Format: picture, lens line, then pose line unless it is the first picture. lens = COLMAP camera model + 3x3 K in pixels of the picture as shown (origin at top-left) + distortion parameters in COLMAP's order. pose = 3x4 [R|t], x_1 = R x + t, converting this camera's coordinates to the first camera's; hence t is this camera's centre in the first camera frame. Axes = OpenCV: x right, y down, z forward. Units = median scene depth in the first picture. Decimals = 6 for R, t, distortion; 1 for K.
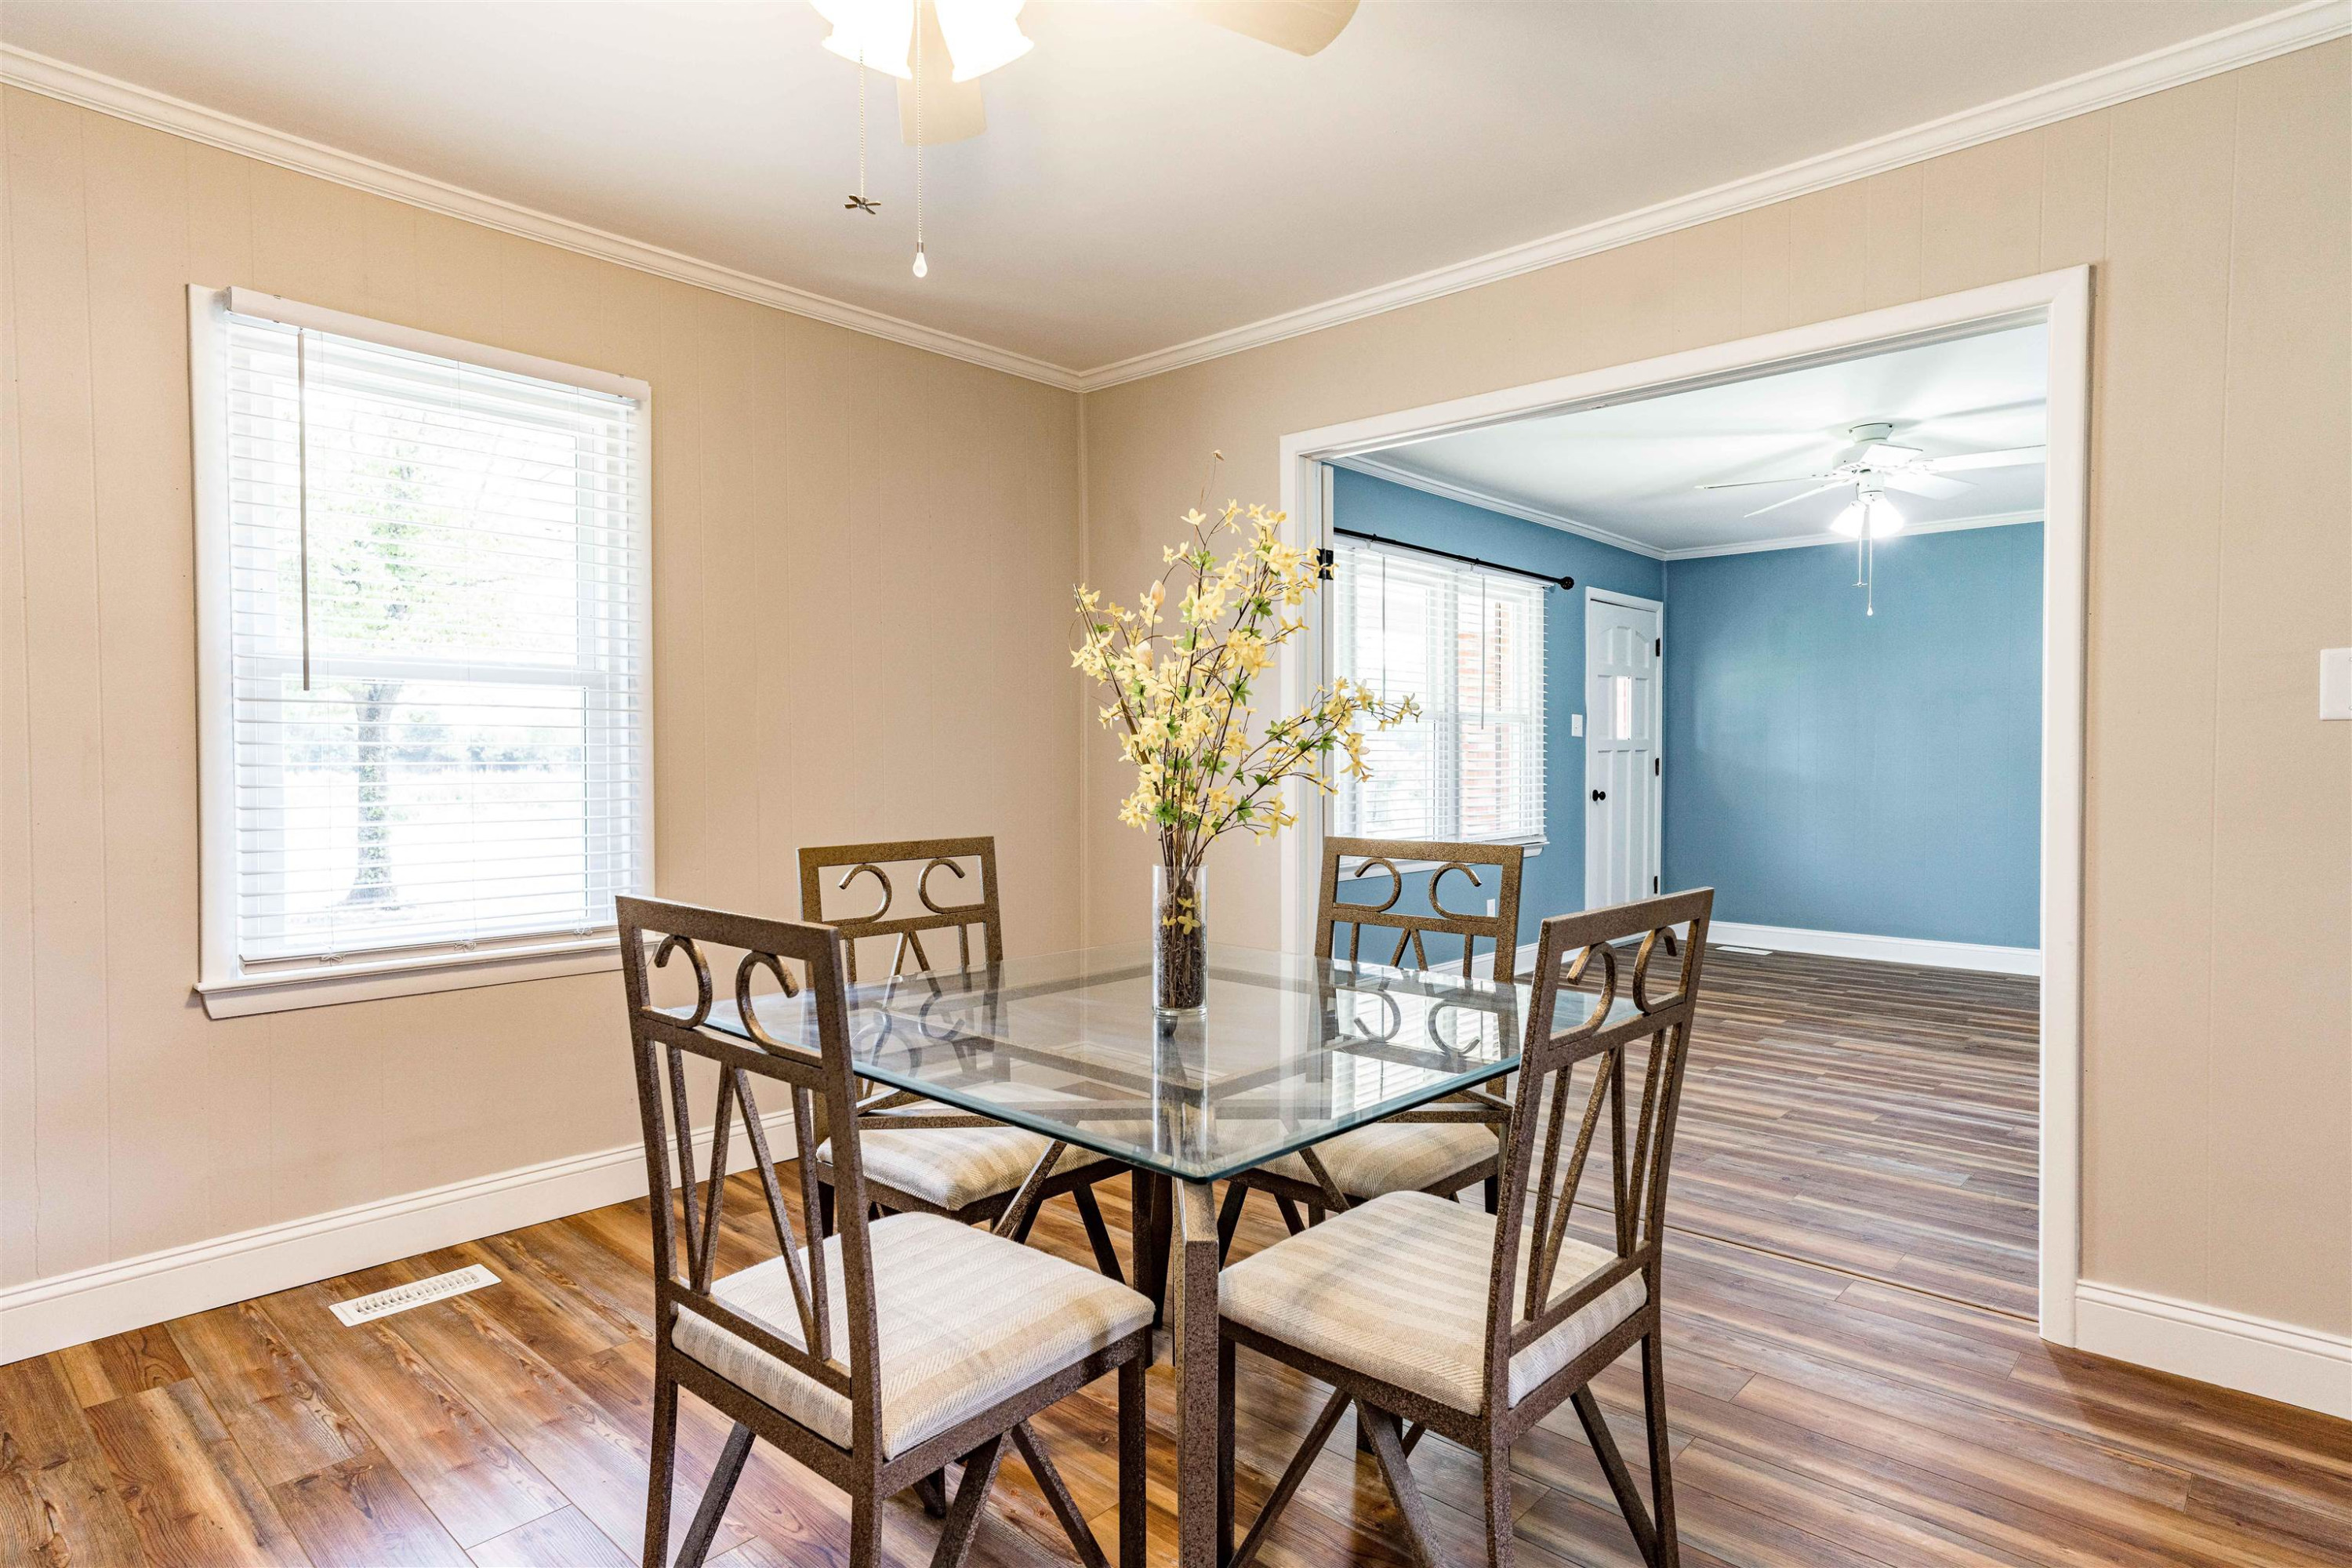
lens RADIAL K [[1262.1, 0, 1167.6], [0, 1262.1, 781.3], [0, 0, 1]] dist [-0.010969, 0.020395]
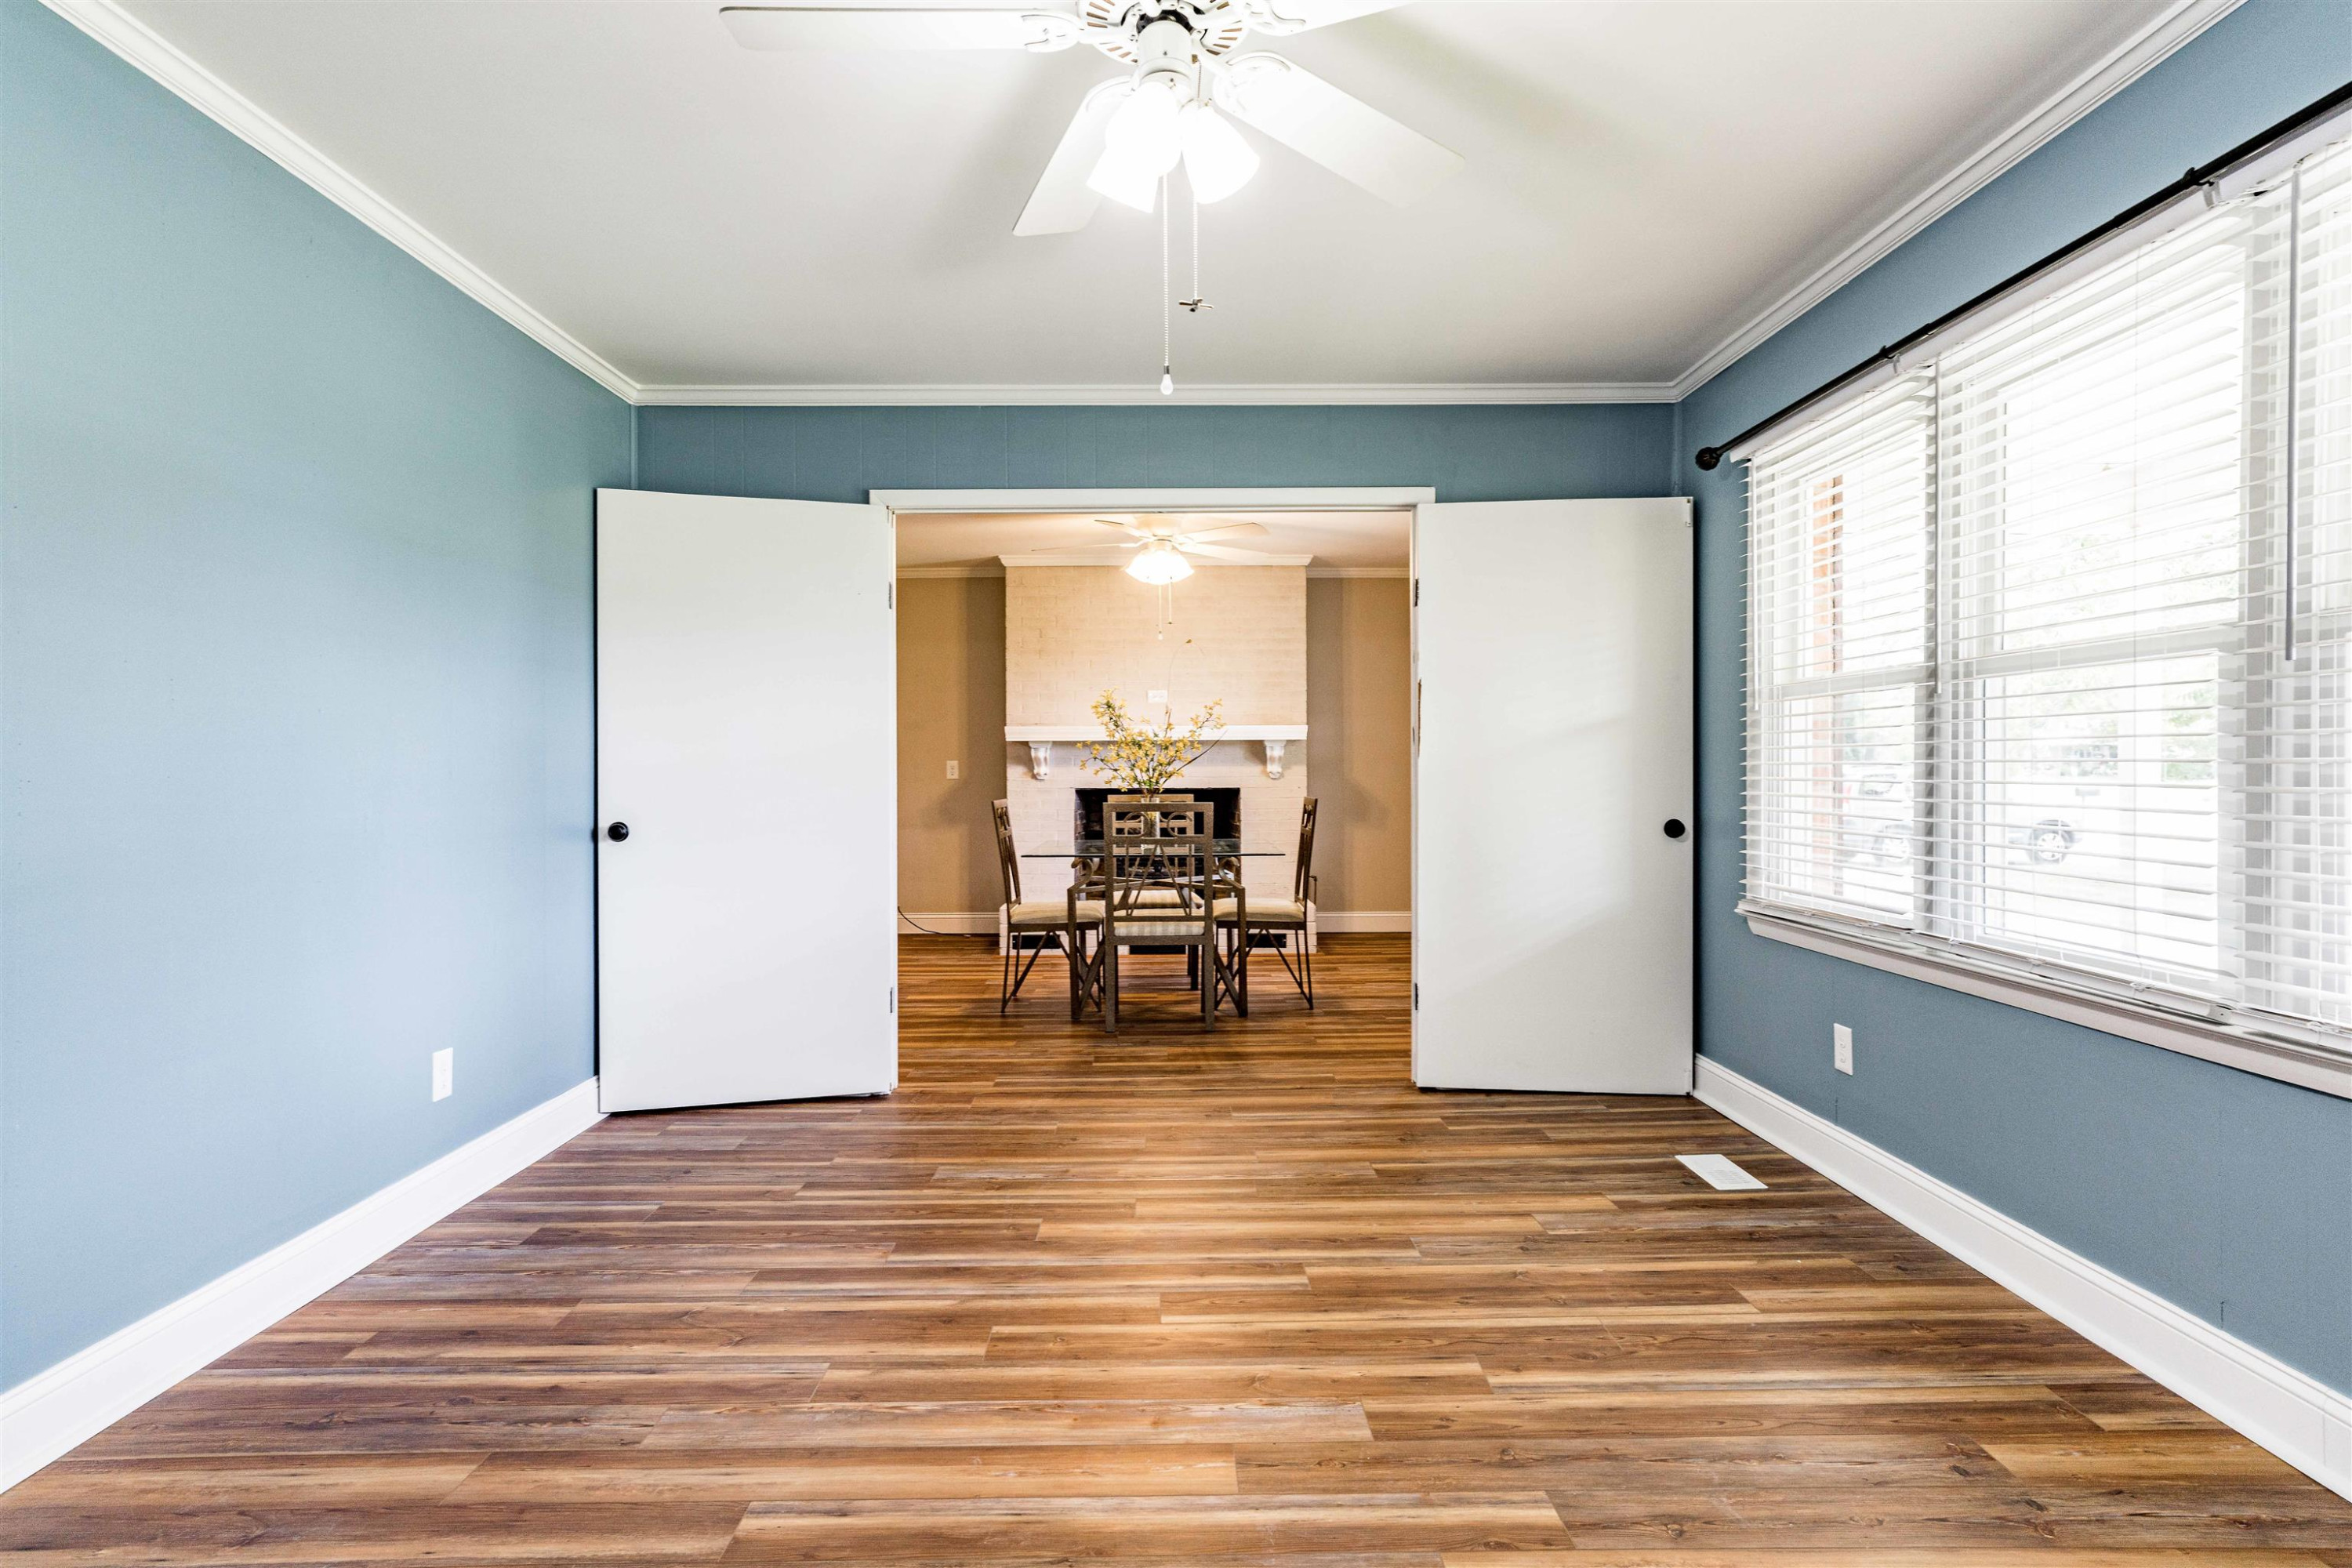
lens RADIAL K [[1262.1, 0, 1177.1], [0, 1262.1, 778.4], [0, 0, 1]] dist [-0.010969, 0.020395]
pose [[-0.718358, 0.008552, -0.695621, 0.595918], [-0.010373, 0.999682, 0.023003, -0.014597], [0.695596, 0.023740, -0.718040, 0.923815]]
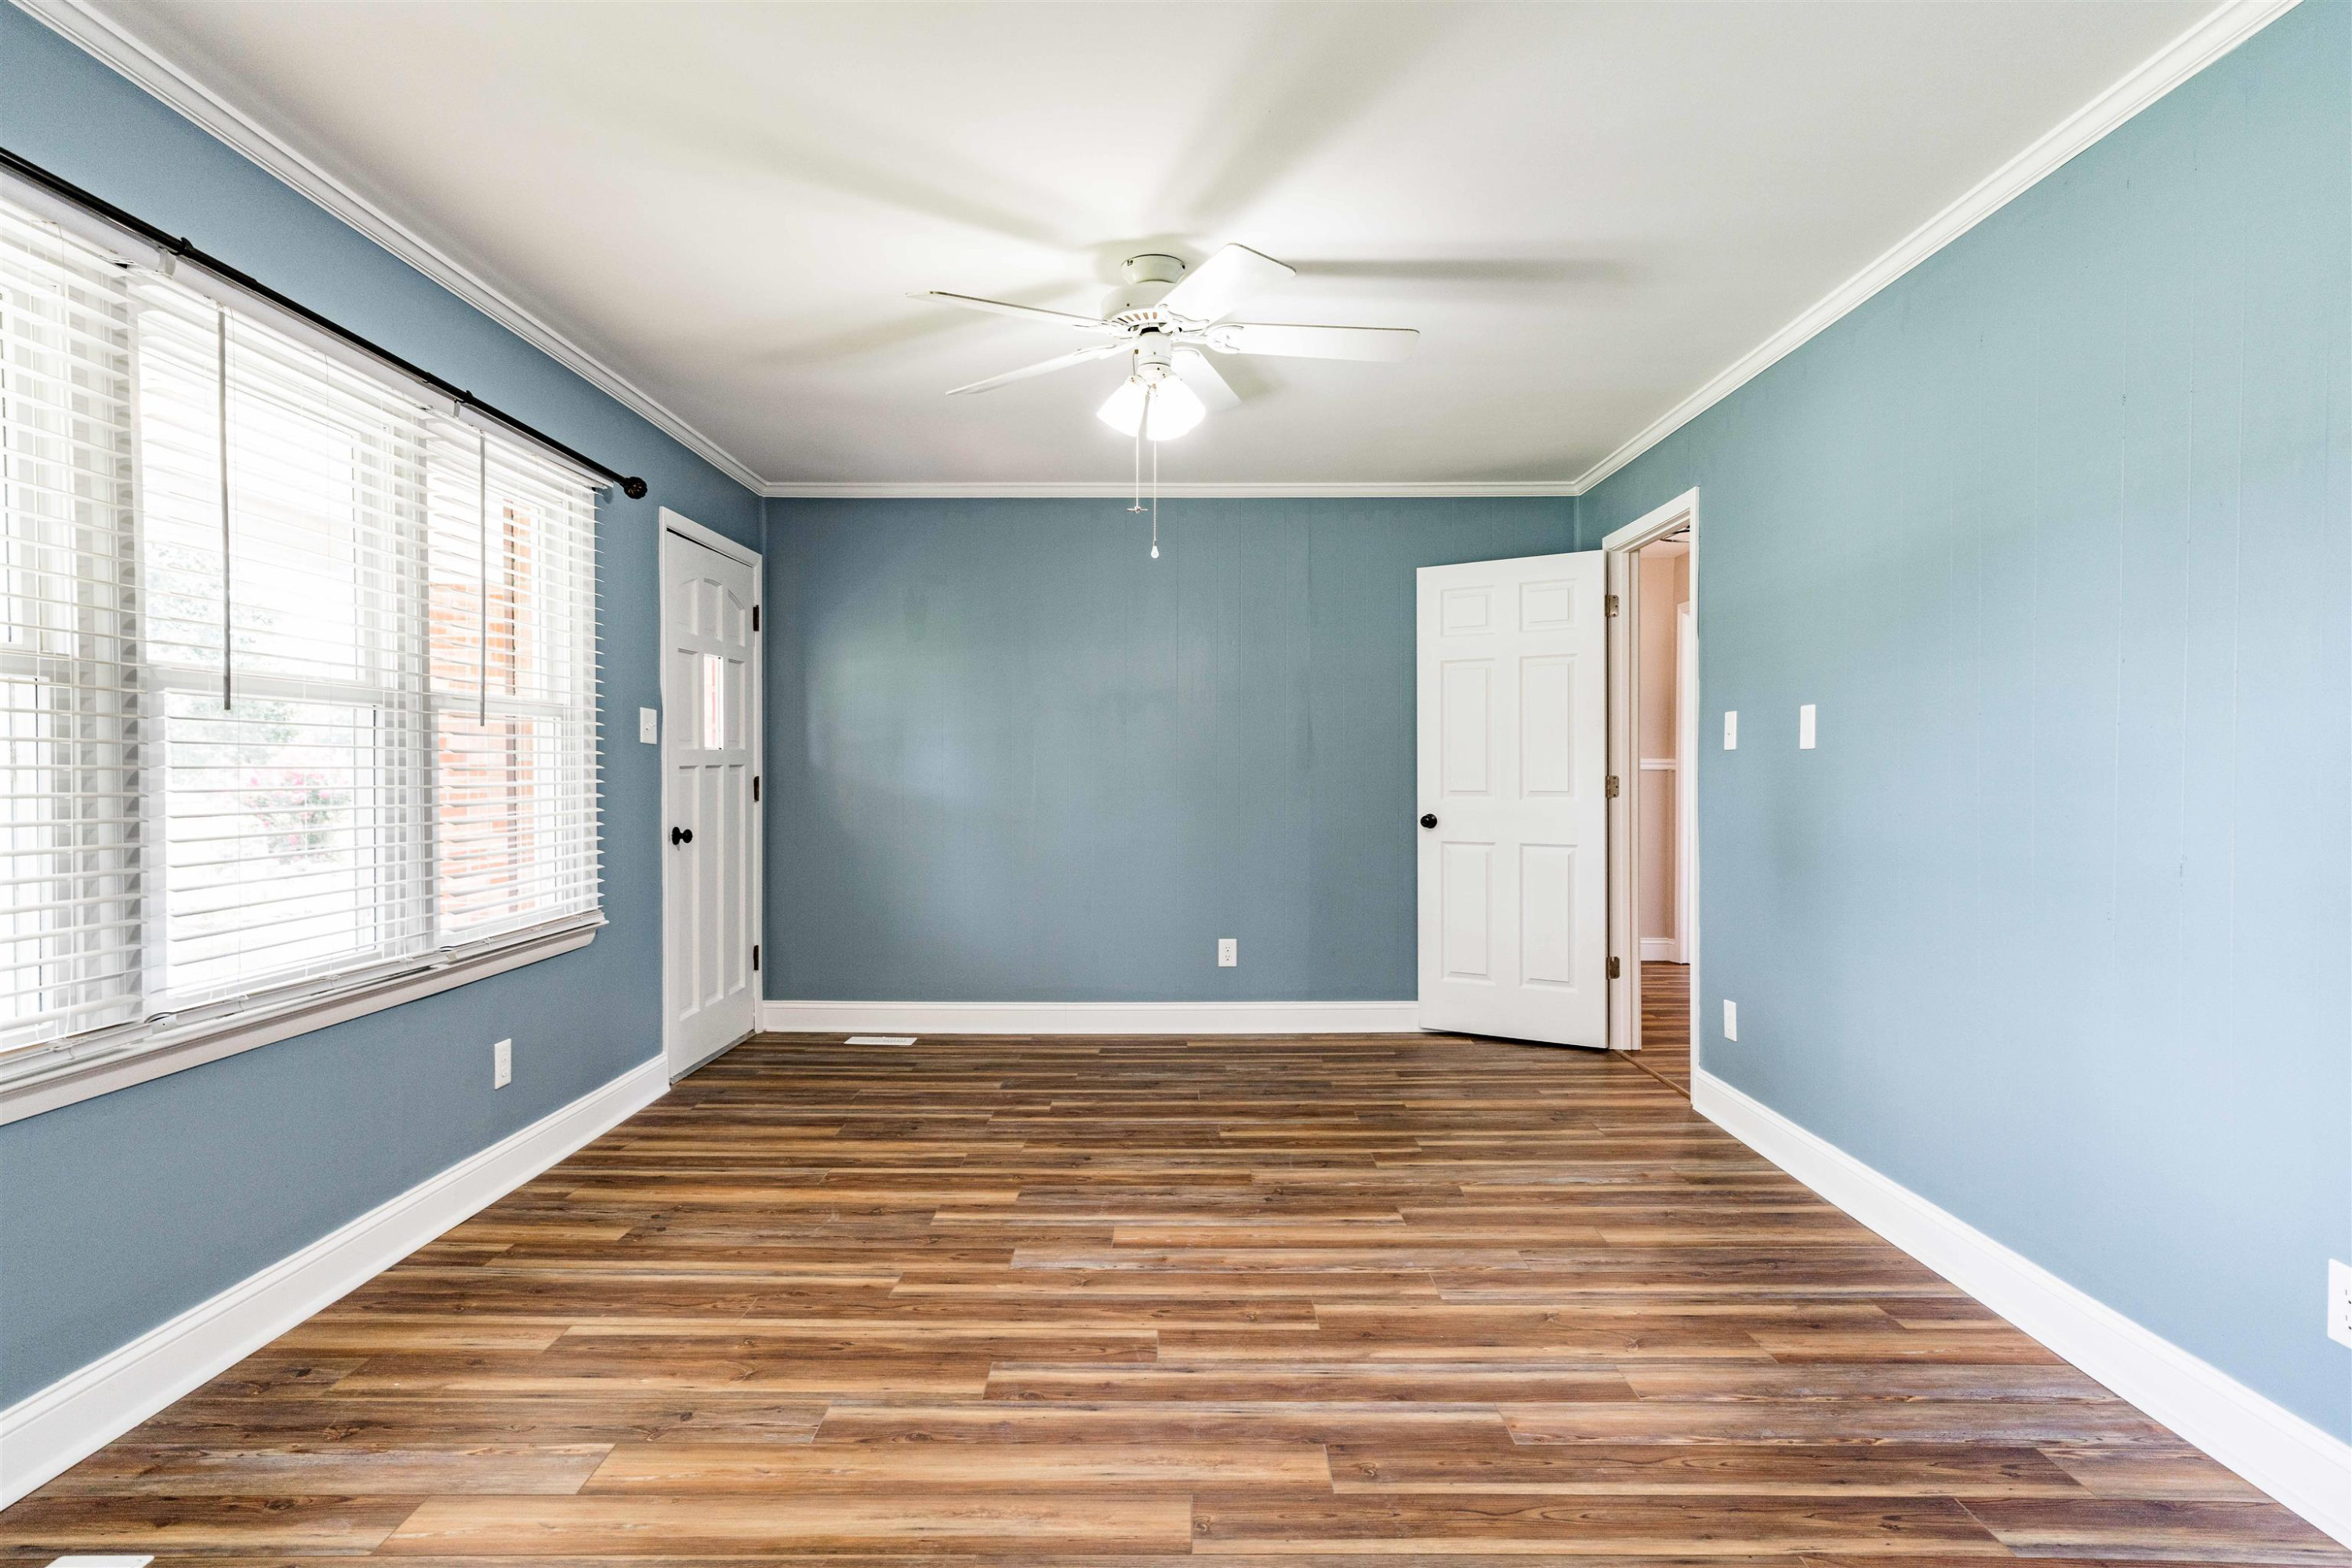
lens RADIAL K [[1262.1, 0, 1180.6], [0, 1262.1, 772.9], [0, 0, 1]] dist [-0.010969, 0.020395]
pose [[0.726280, -0.002942, 0.687393, 0.089936], [0.014332, 0.999838, -0.010864, -0.010728], [-0.687250, 0.017742, 0.726204, 0.377356]]
